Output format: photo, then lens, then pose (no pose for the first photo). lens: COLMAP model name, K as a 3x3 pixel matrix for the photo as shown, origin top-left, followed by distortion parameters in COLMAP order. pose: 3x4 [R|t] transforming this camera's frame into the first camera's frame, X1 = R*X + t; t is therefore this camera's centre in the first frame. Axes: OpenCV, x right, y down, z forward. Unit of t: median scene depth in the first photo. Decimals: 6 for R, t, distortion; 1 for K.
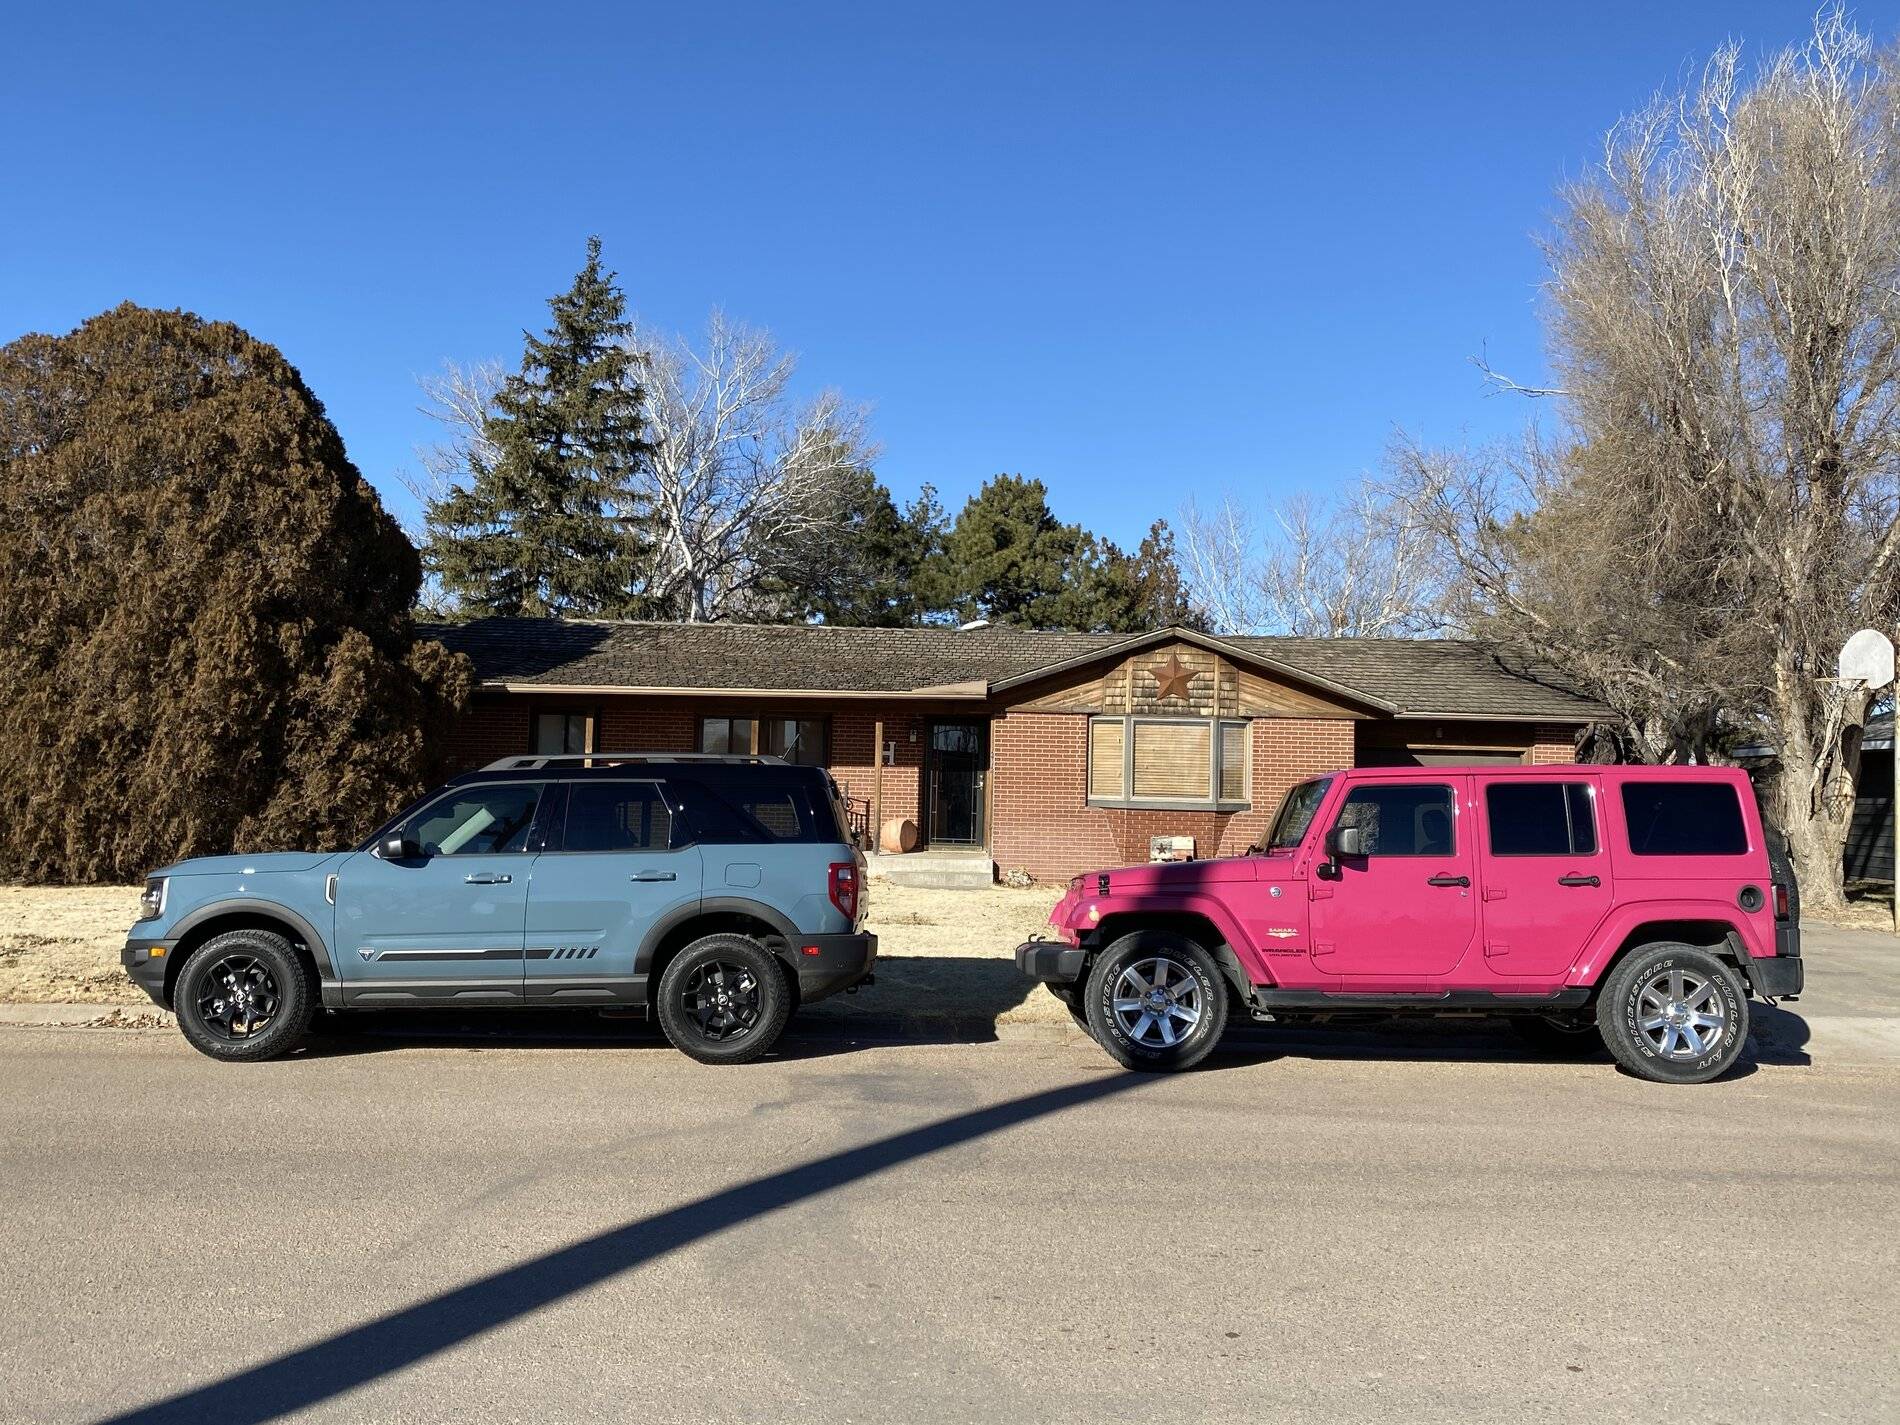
lens RADIAL K [[1786.6, 0, 950.0], [0, 1786.6, 712.5], [0, 0, 1]] dist [0.060494, -0.080195]
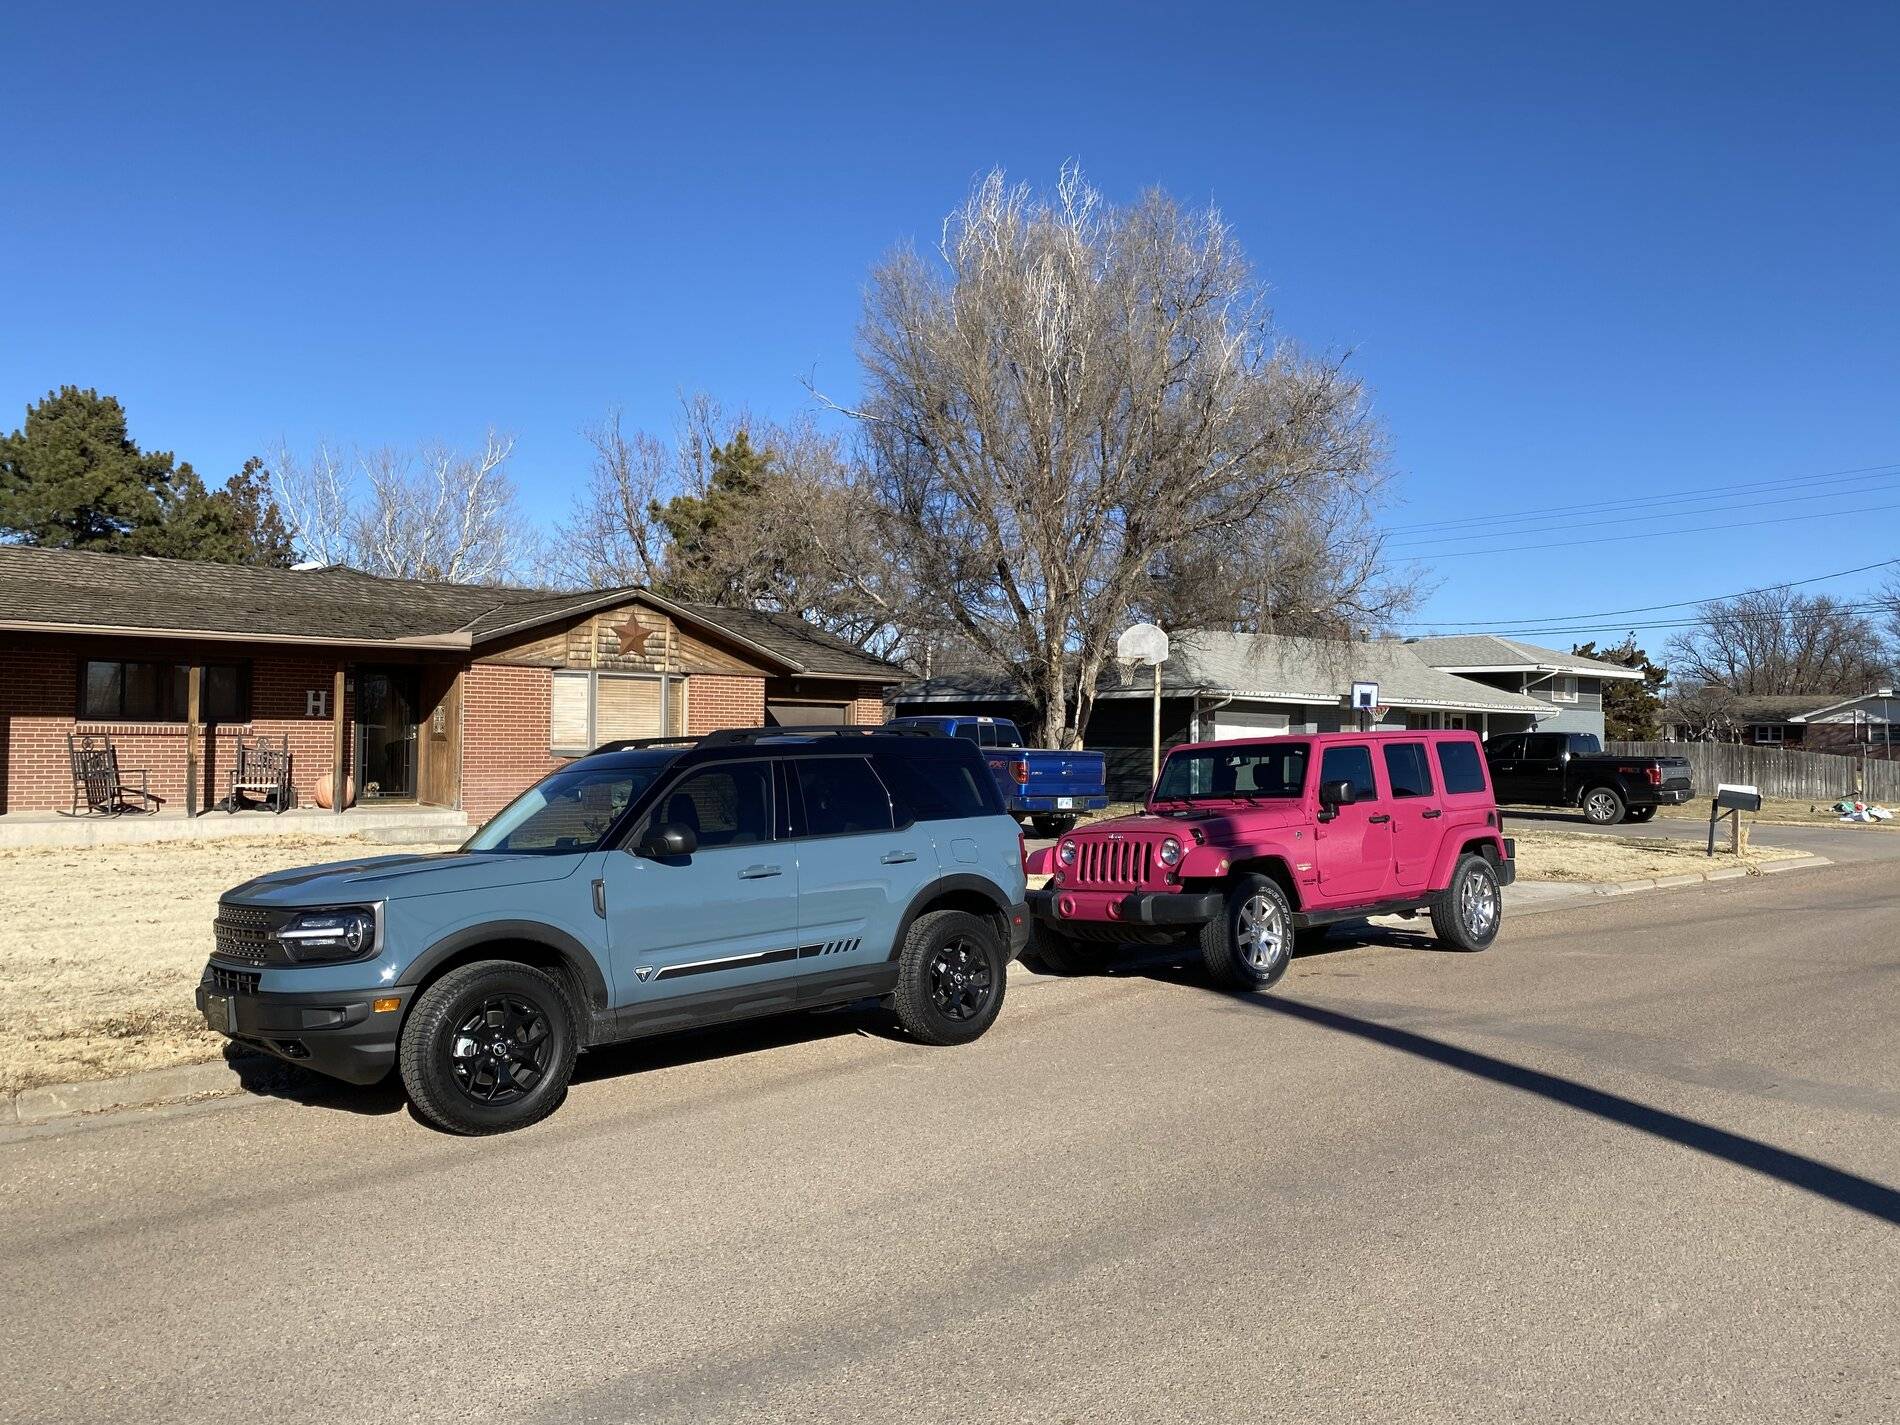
lens RADIAL K [[1487.6, 0, 956.3], [0, 1487.6, 746.4], [0, 0, 1]] dist [0.114695, -0.167308]
pose [[0.692630, -0.019941, 0.721017, -0.391807], [-0.027552, 0.998157, 0.054072, -0.006936], [-0.720767, -0.057318, 0.690804, 0.230805]]
